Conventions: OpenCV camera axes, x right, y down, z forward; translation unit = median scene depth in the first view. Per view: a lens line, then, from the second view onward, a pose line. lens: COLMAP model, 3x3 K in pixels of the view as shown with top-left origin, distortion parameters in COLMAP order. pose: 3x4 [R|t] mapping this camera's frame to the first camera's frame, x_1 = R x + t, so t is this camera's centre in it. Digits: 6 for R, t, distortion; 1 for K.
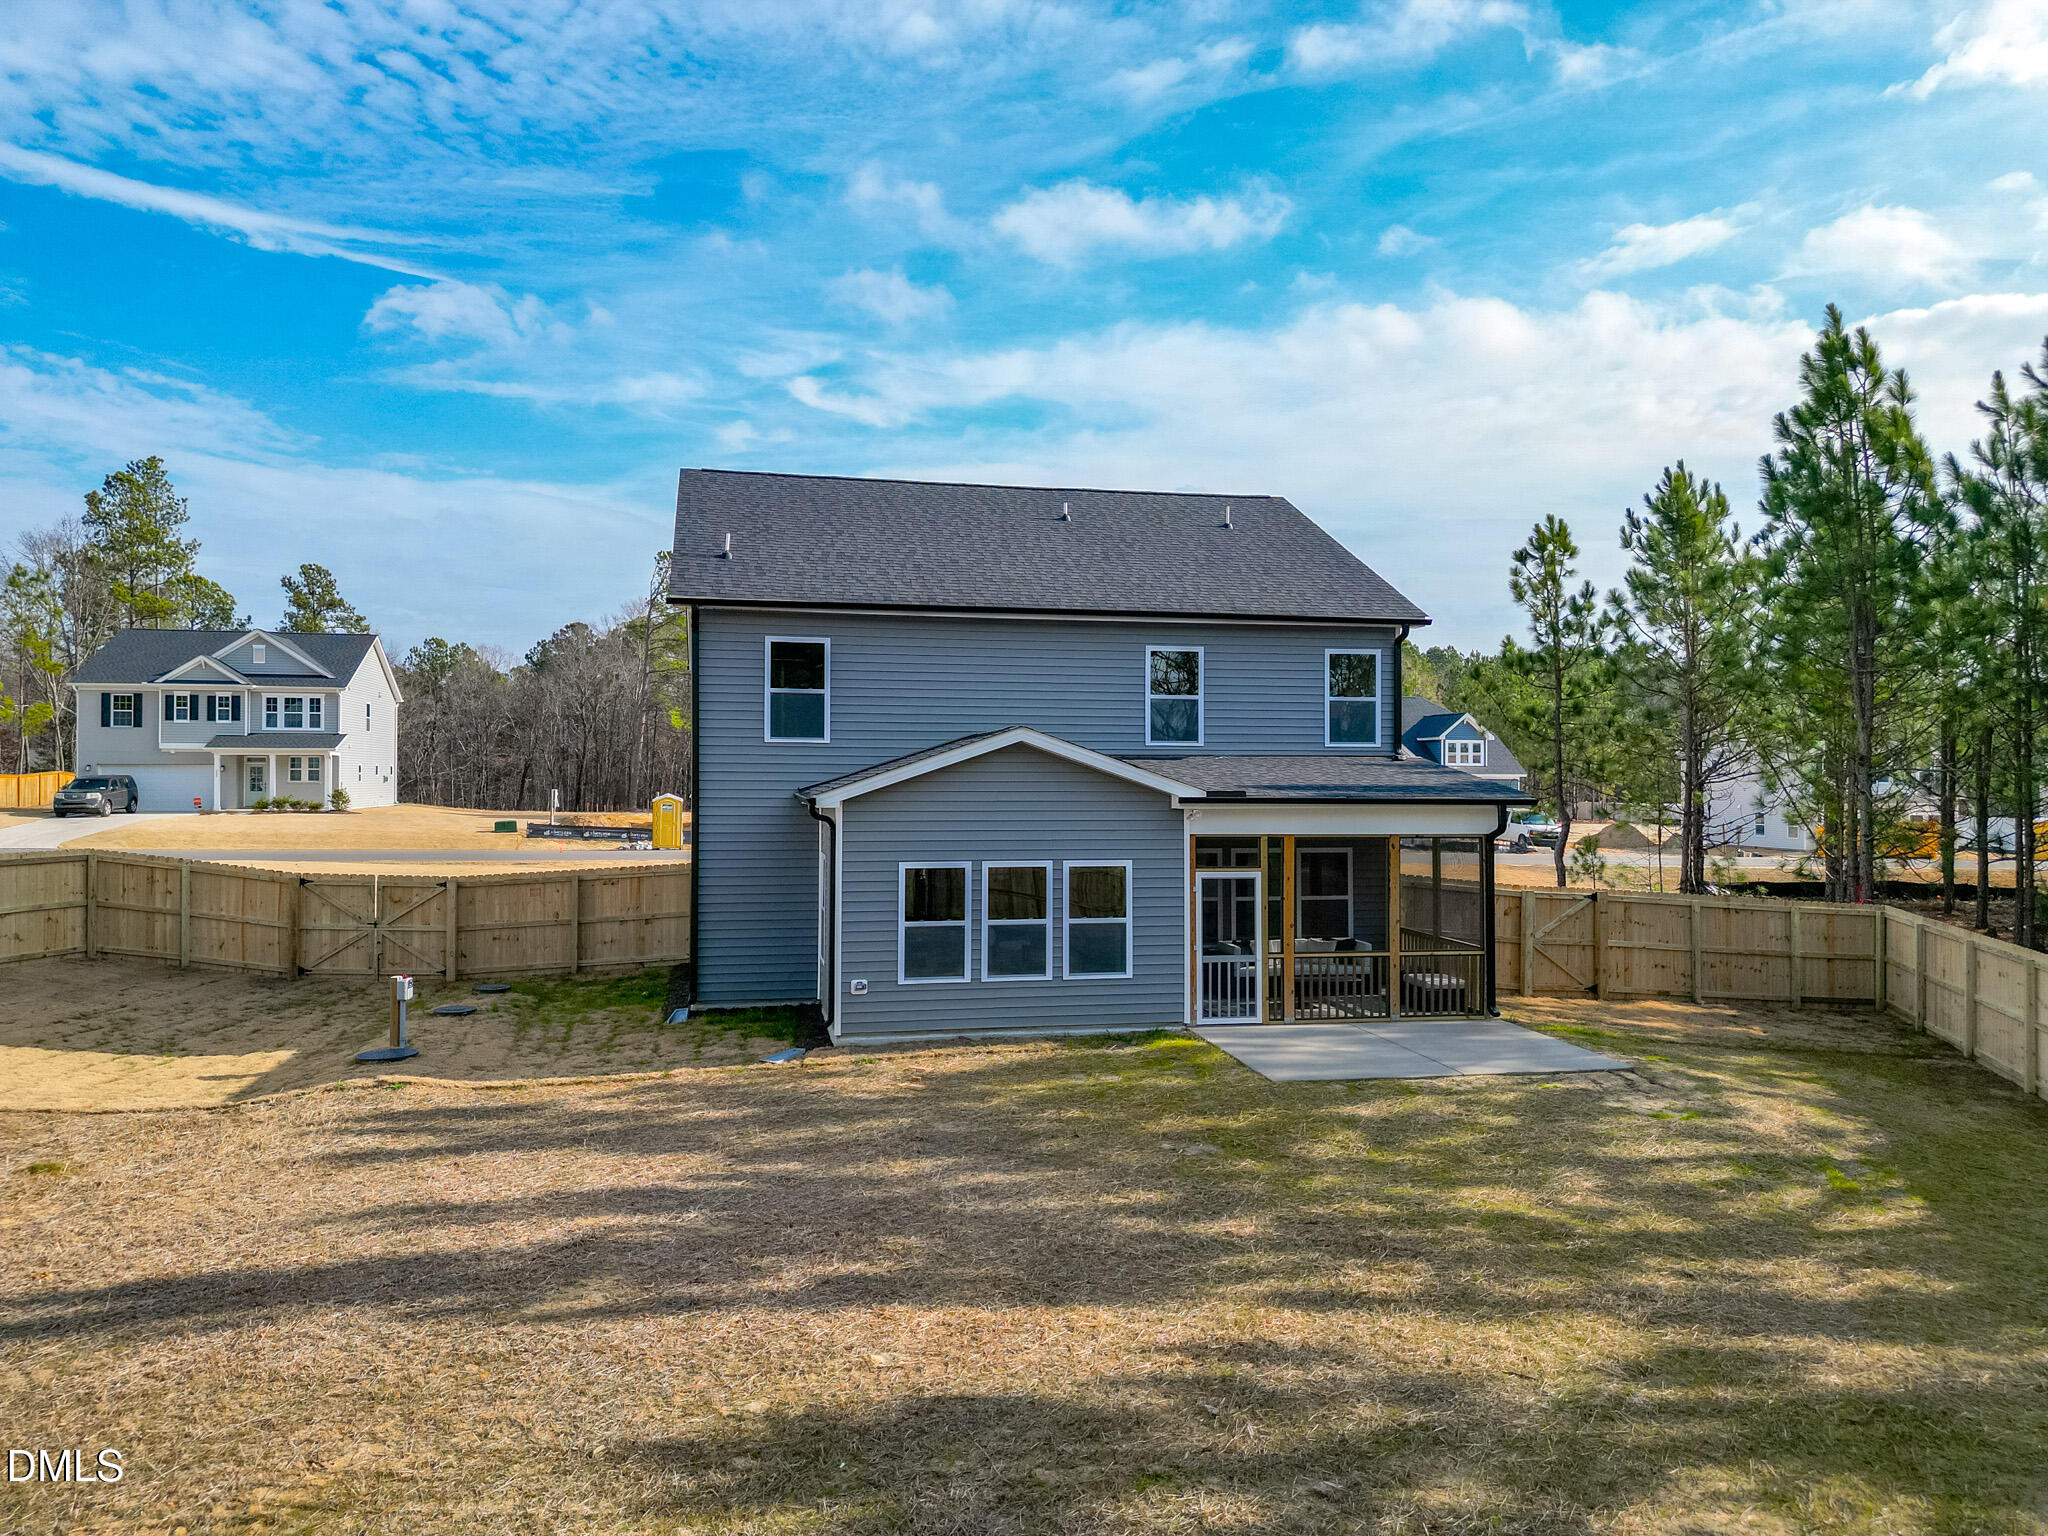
lens RADIAL K [[1462.8, 0, 1024.0], [0, 1462.8, 768.0], [0, 0, 1]] dist [0.390842, -0.402947]
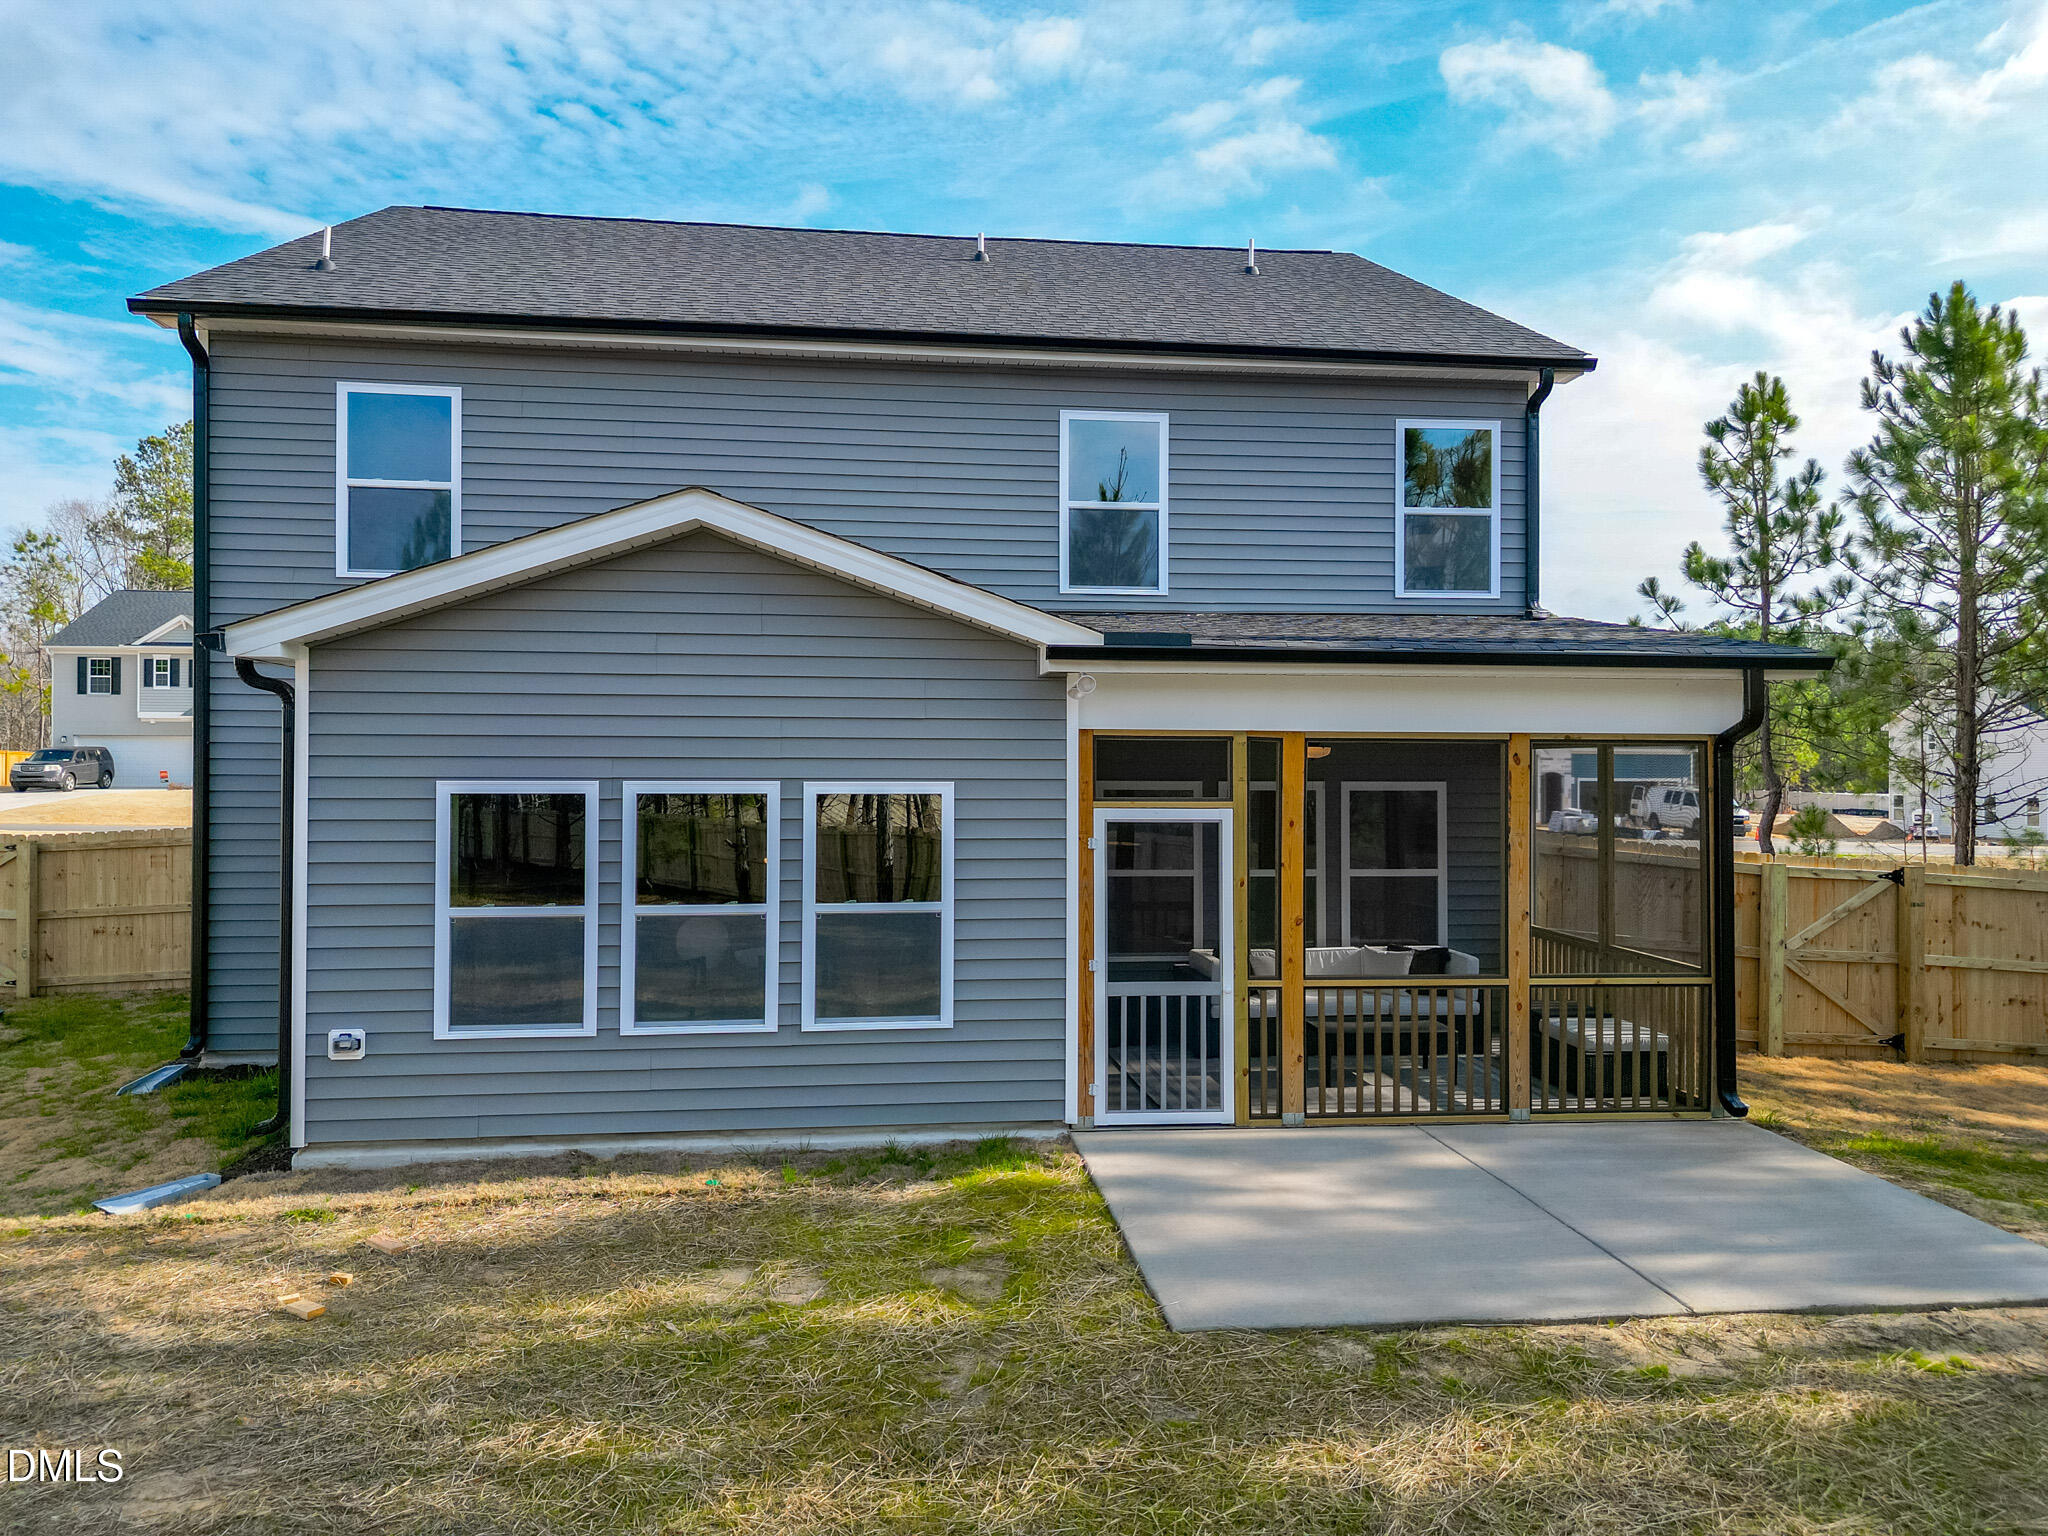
lens RADIAL K [[1403.1, 0, 1019.0], [0, 1403.1, 755.0], [0, 0, 1]] dist [0.110872, 0.047324]
pose [[0.993598, -0.002119, -0.112955, 0.114282], [0.000190, 0.999854, -0.017083, 0.048558], [0.112975, 0.016952, 0.993453, 0.431080]]
